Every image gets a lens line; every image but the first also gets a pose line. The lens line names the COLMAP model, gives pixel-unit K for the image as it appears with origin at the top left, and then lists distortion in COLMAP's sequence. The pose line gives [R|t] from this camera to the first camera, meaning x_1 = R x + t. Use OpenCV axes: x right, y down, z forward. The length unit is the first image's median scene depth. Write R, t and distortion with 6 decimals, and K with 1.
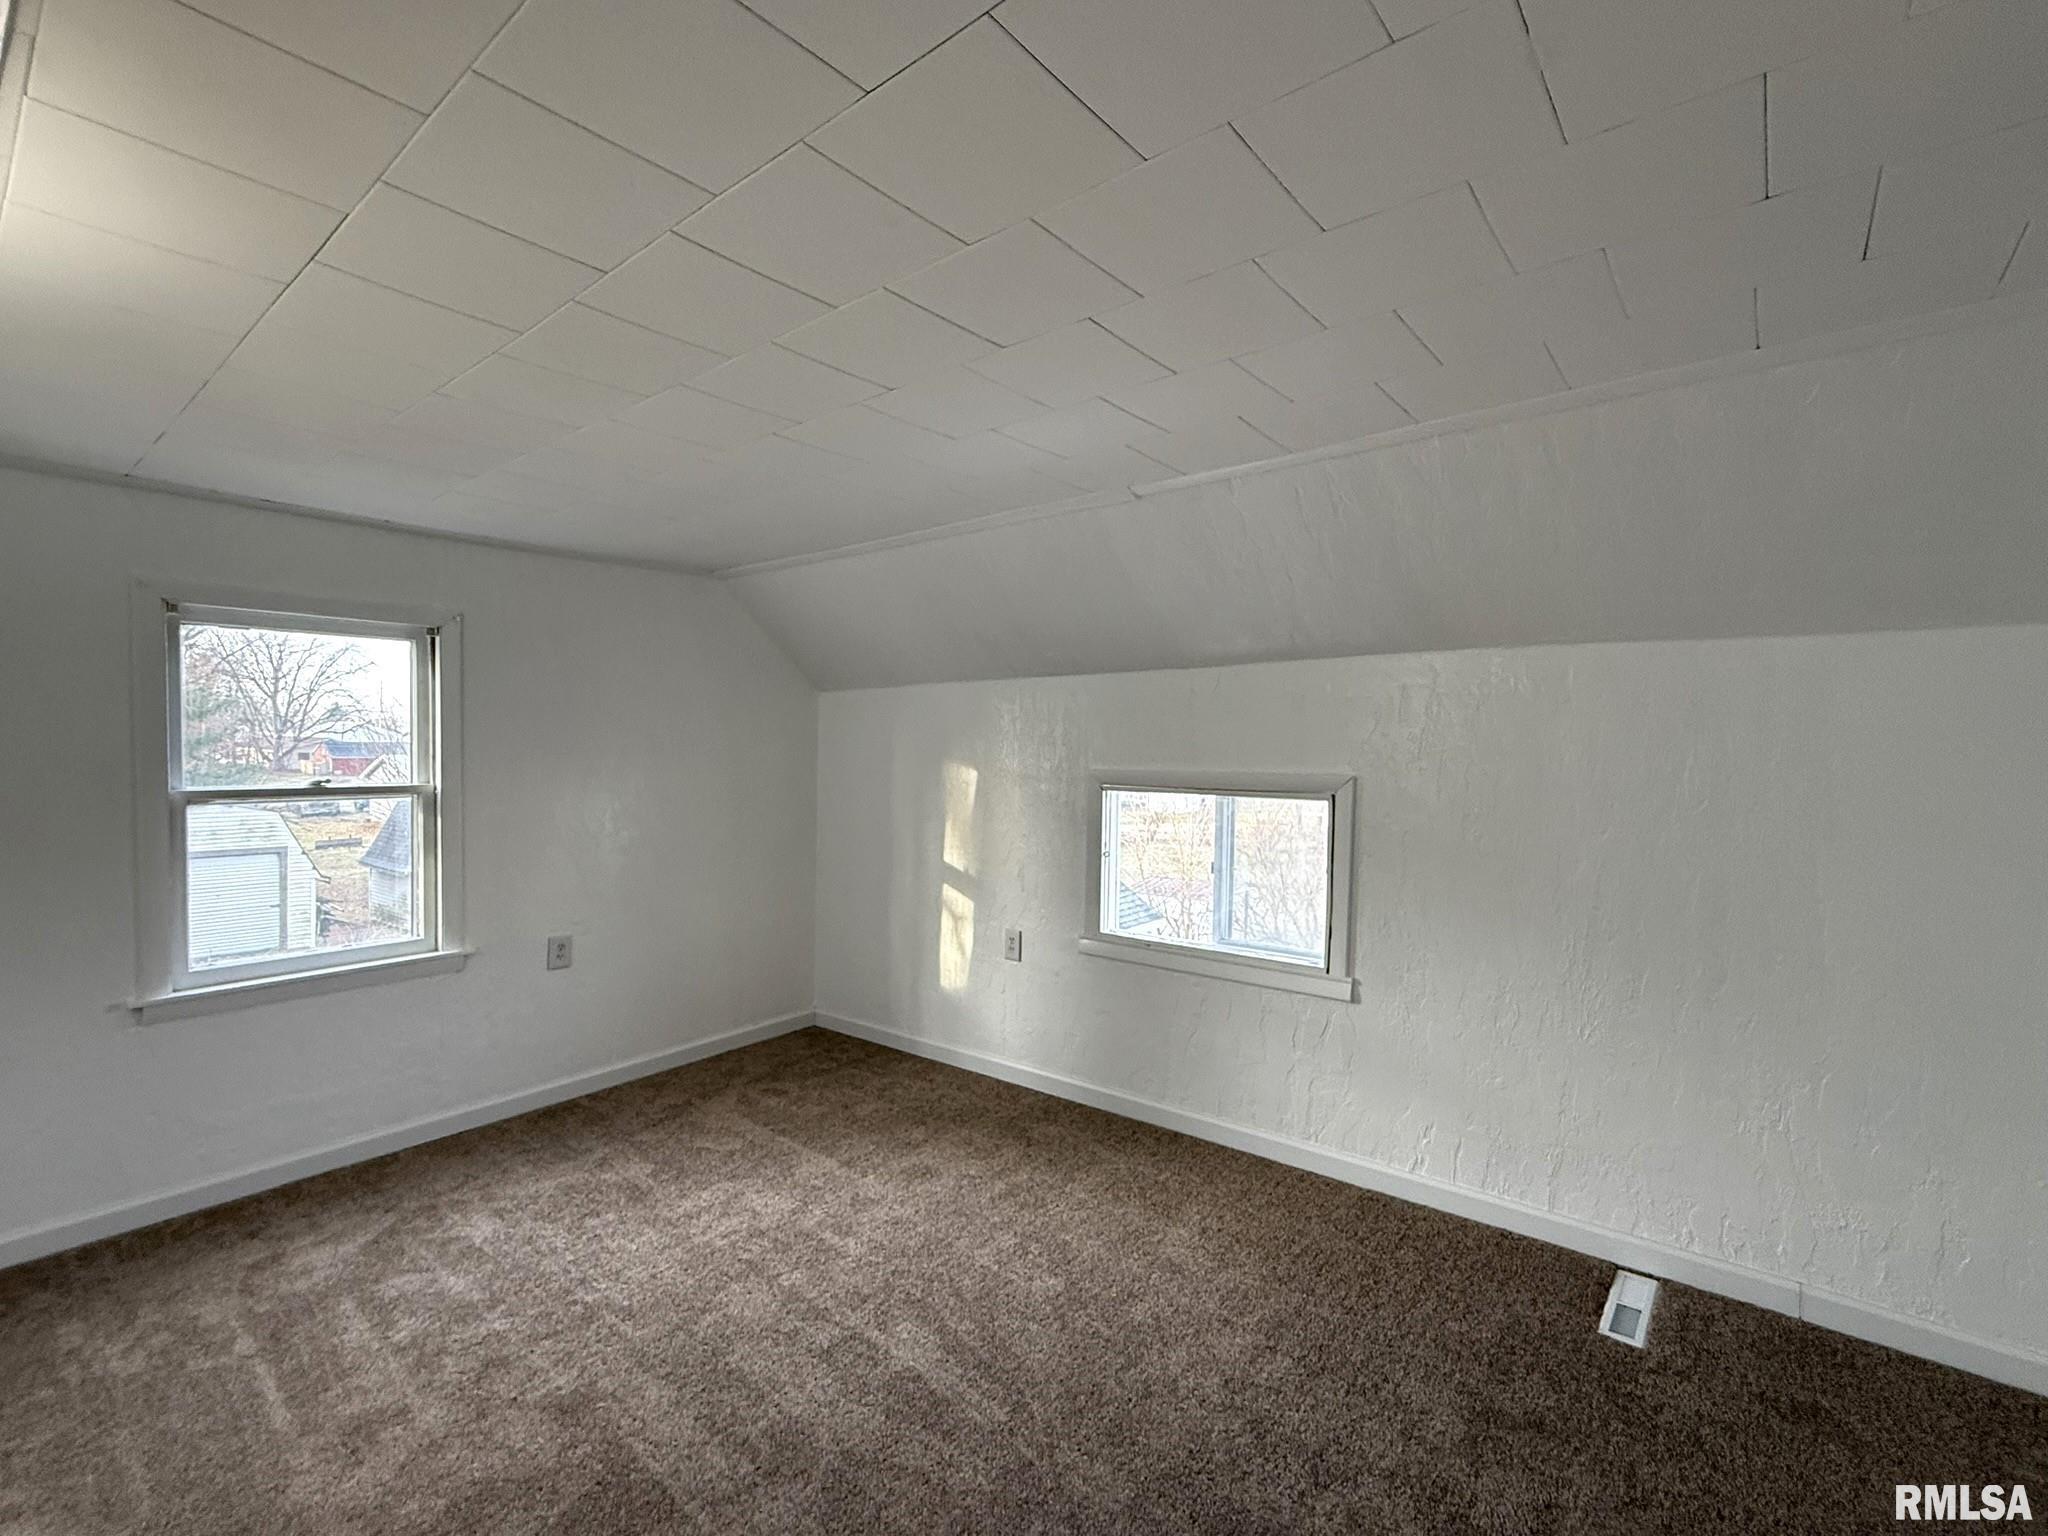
lens RADIAL K [[911.9, 0, 1029.7], [0, 911.9, 762.1], [0, 0, 1]] dist [-0.001568, -0.000146]
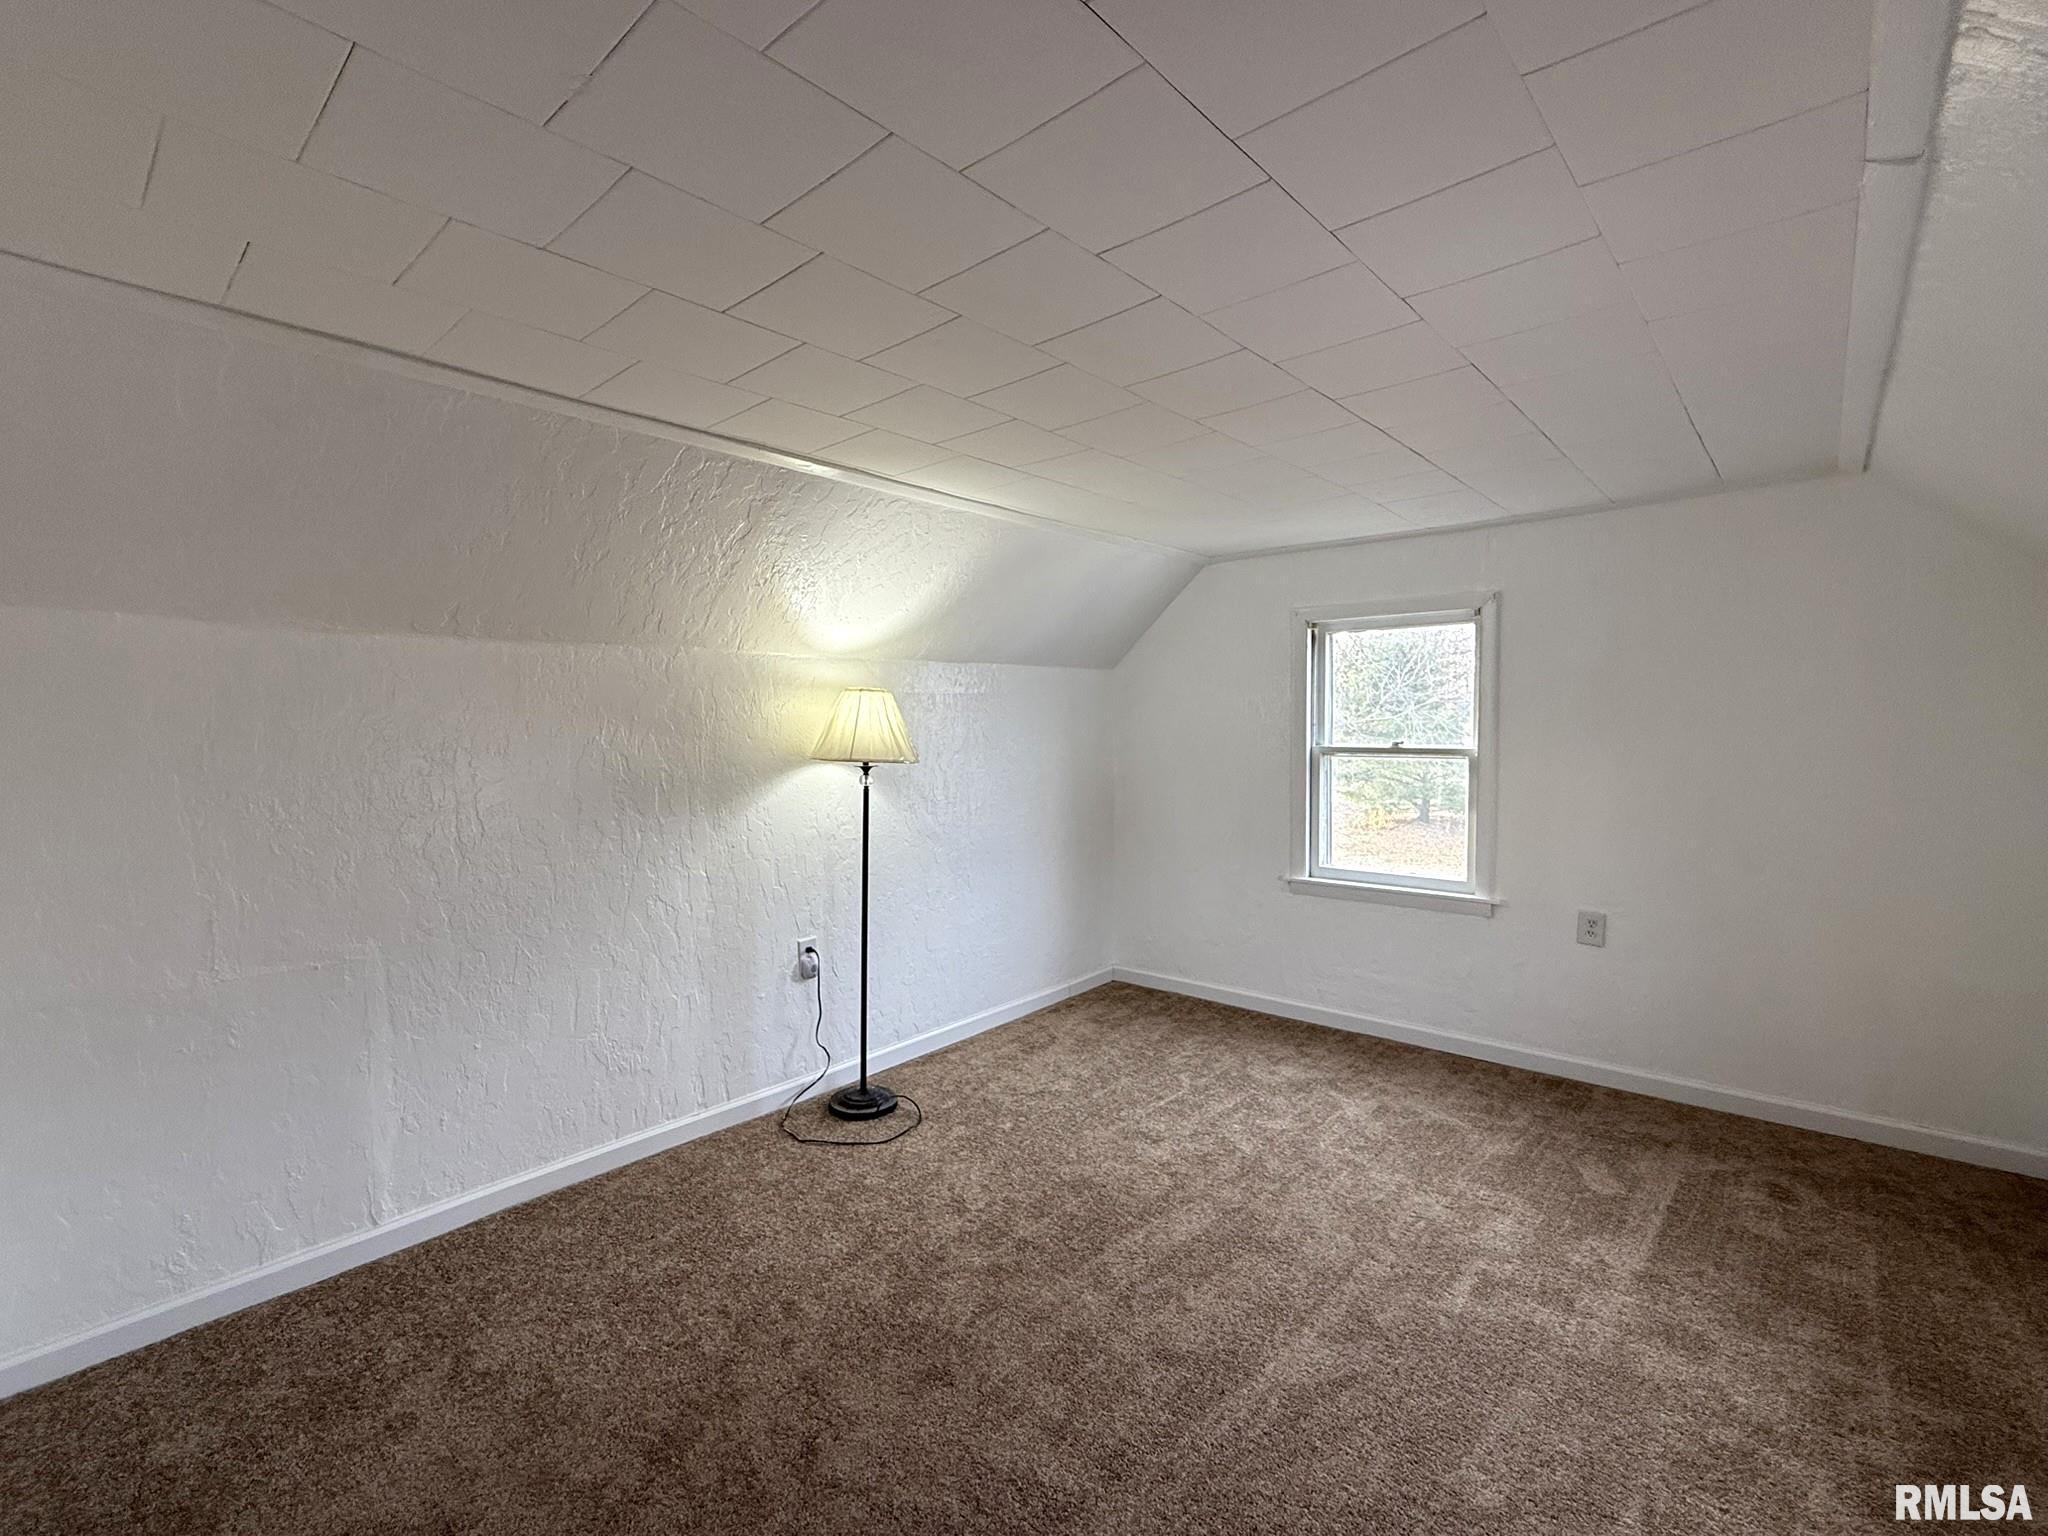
lens RADIAL K [[911.9, 0, 1025.7], [0, 911.9, 762.5], [0, 0, 1]] dist [-0.001568, -0.000146]
pose [[-0.047104, 0.043022, -0.997963, 0.519189], [-0.006768, 0.999035, 0.043388, -0.003294], [0.998867, 0.008798, -0.046768, 0.506587]]
